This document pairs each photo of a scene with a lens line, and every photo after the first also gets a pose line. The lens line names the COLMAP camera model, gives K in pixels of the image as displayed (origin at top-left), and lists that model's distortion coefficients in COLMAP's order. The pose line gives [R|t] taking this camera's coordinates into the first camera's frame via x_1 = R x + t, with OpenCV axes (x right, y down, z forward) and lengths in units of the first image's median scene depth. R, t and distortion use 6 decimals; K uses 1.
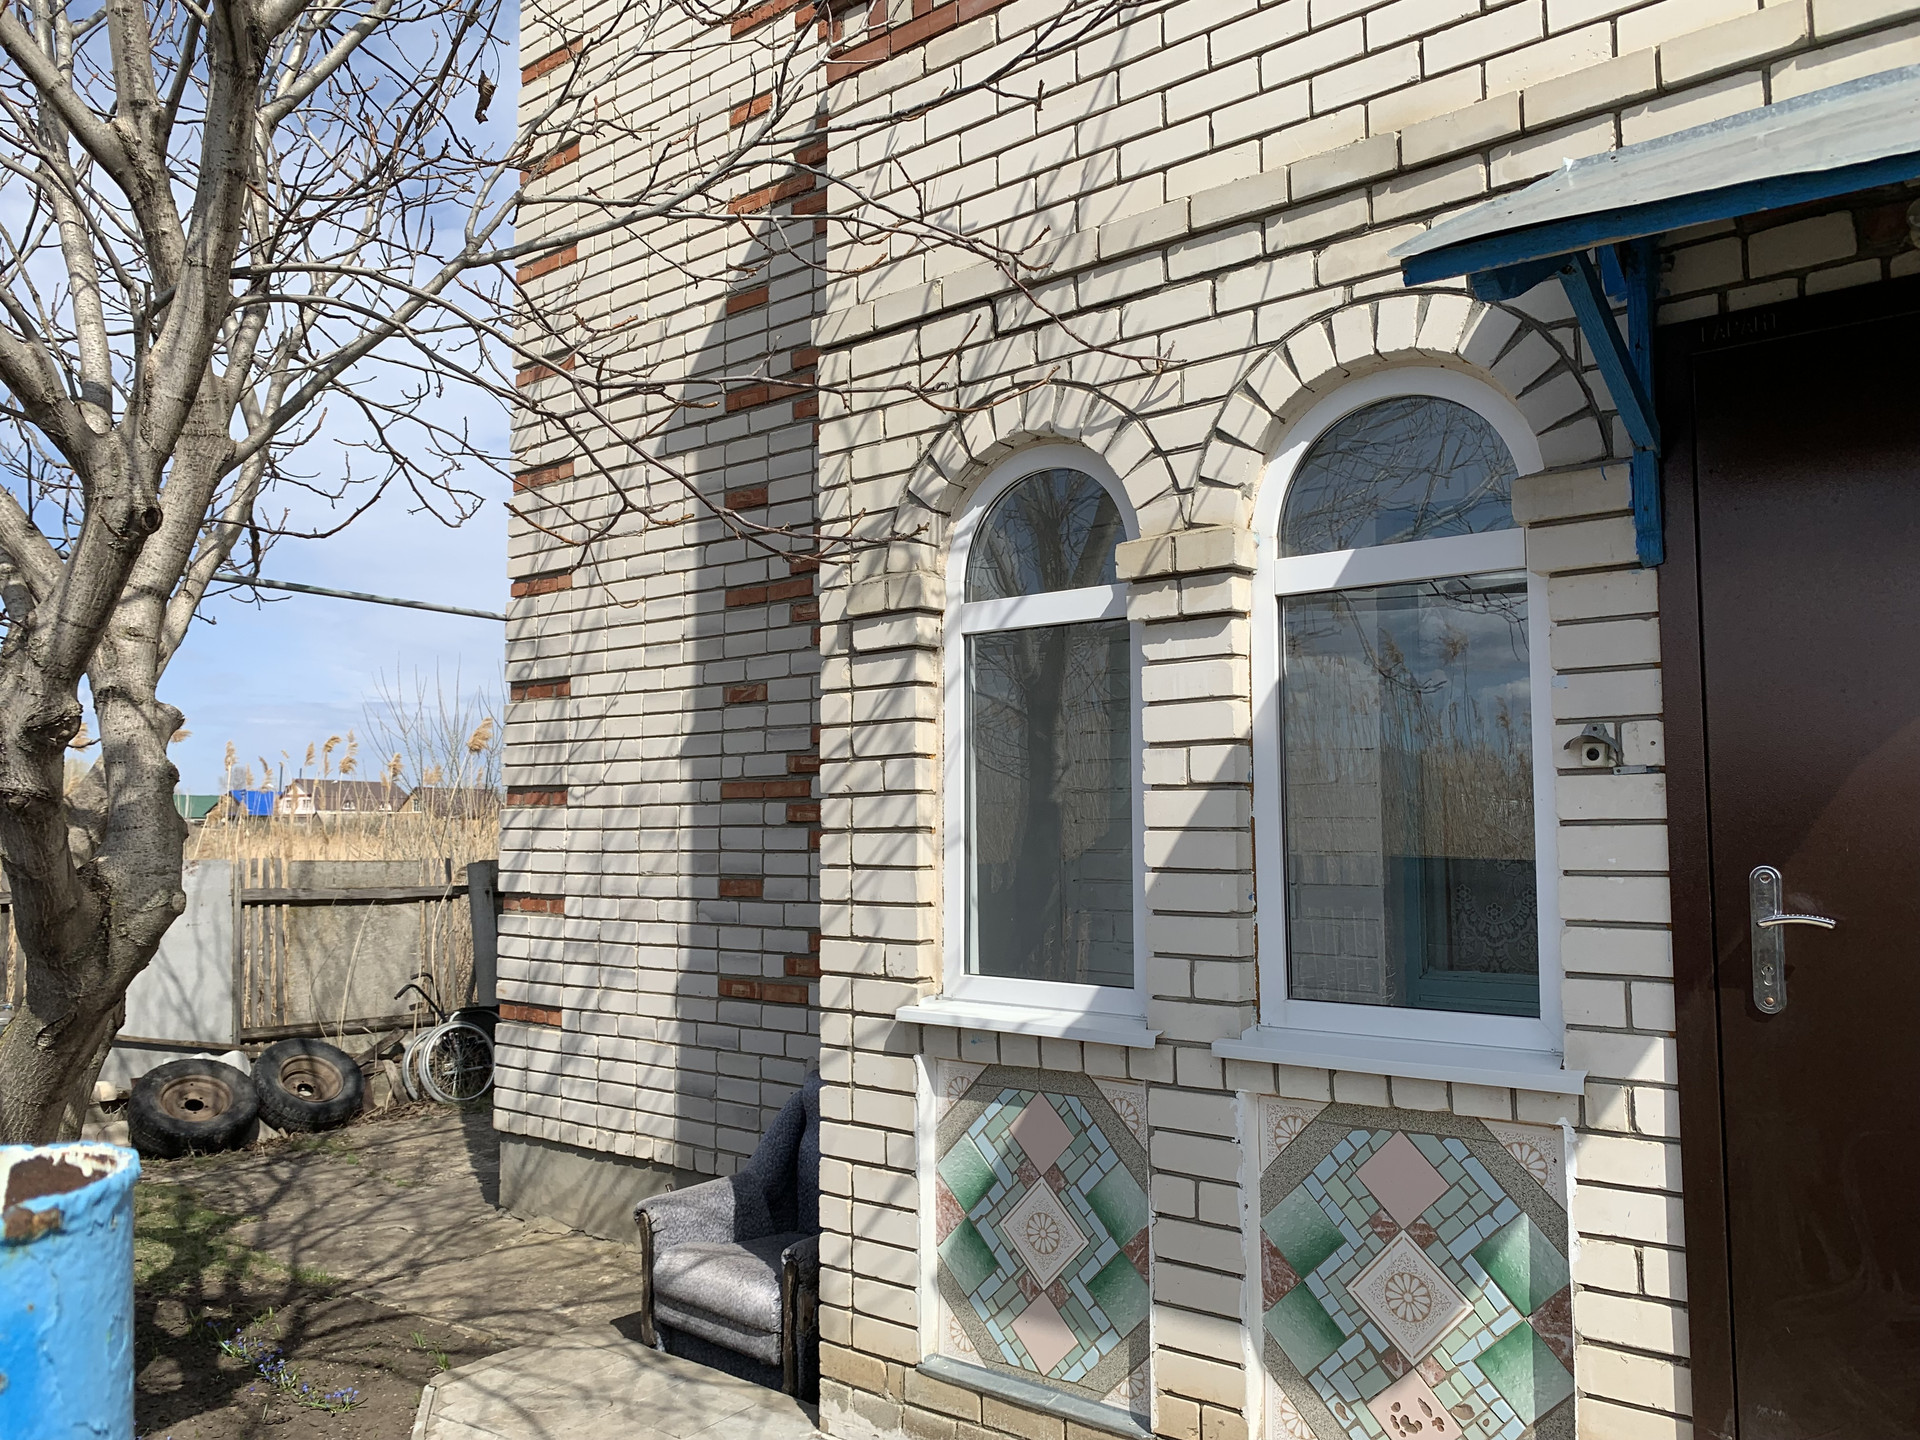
lens RADIAL K [[1479.1, 0, 960.0], [0, 1479.1, 720.0], [0, 0, 1]] dist [0.111203, -0.137111]
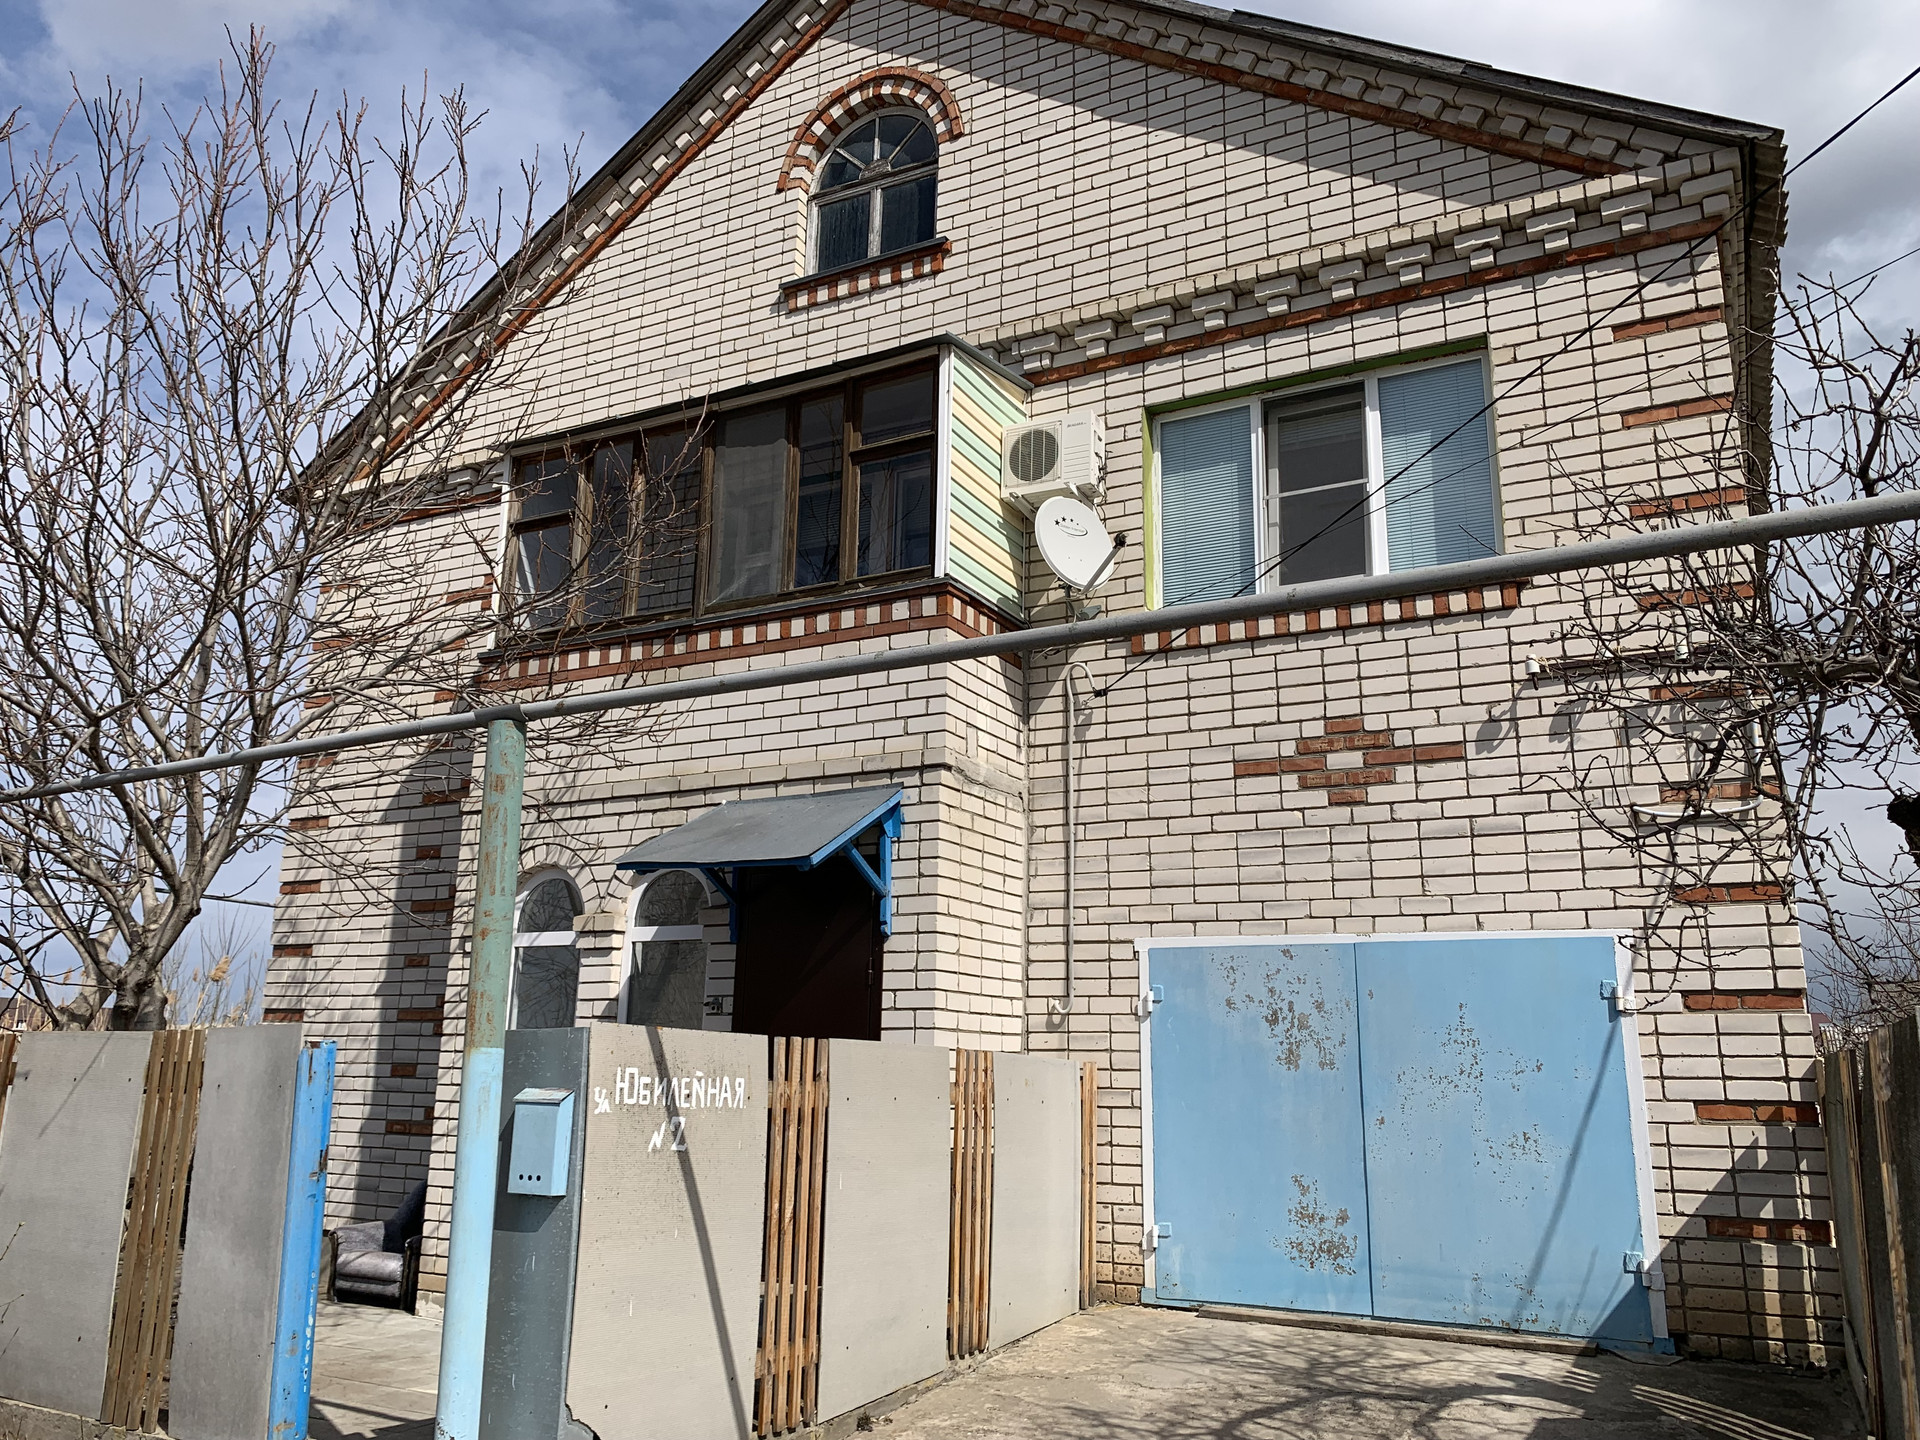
lens RADIAL K [[1389.1, 0, 960.0], [0, 1389.1, 720.0], [0, 0, 1]] dist [0.005260, -0.024510]
pose [[0.977406, 0.069582, 0.199587, 0.236718], [-0.034575, 0.984174, -0.173796, -0.057890], [-0.208522, 0.162969, 0.964344, -1.356275]]
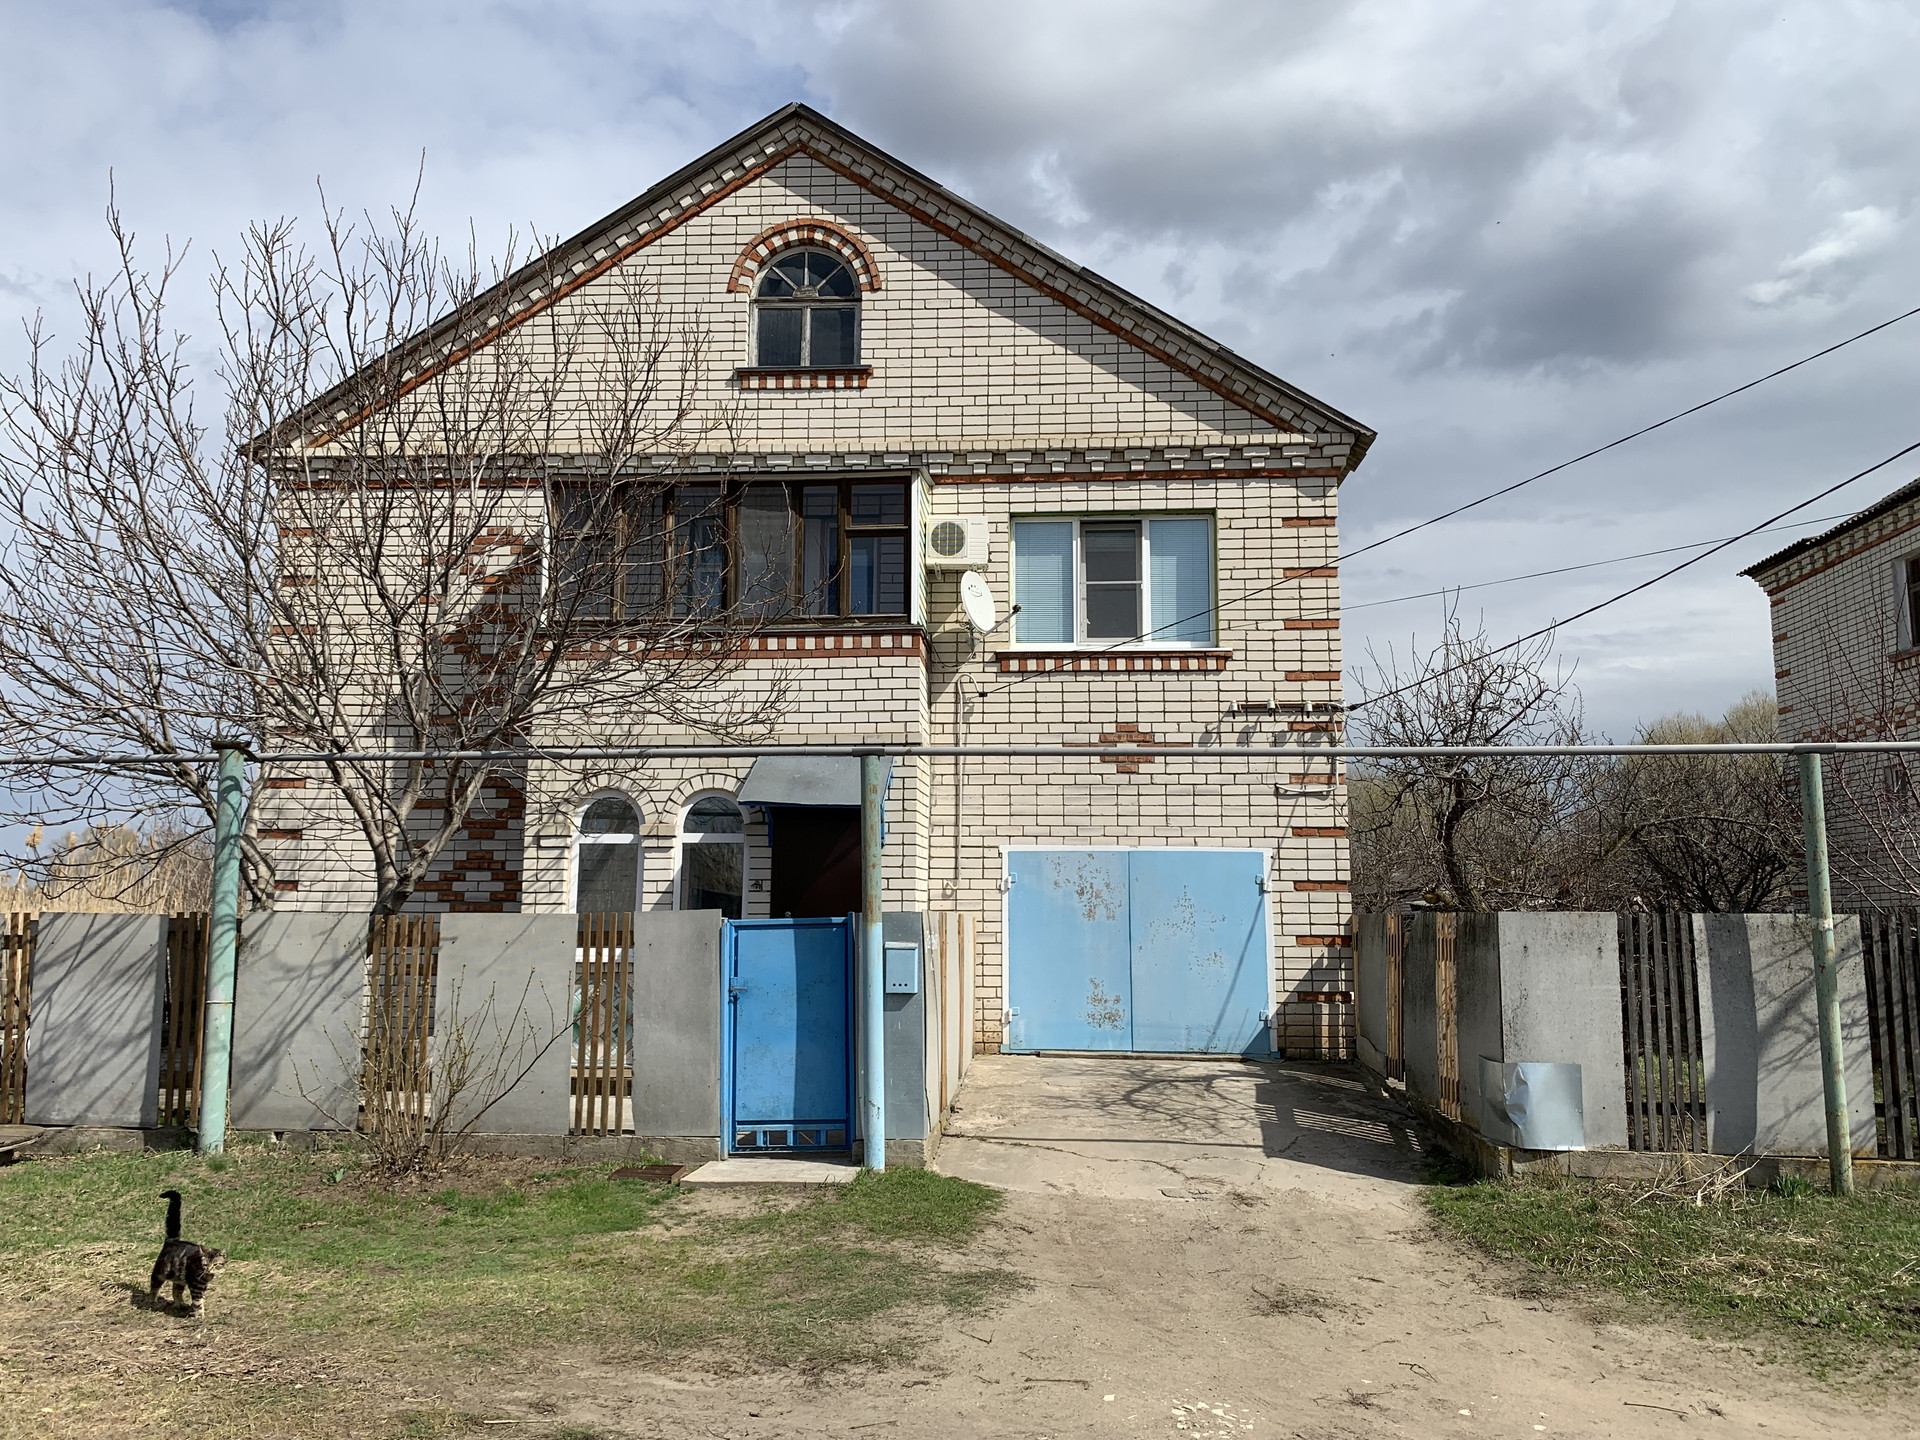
lens RADIAL K [[1255.3, 0, 960.0], [0, 1255.3, 720.0], [0, 0, 1]] dist [0.034507, -0.072016]
pose [[0.820640, 0.091524, 0.564069, -0.969166], [-0.050386, 0.994835, -0.088114, -0.136357], [-0.569220, 0.043889, 0.821013, -1.909526]]
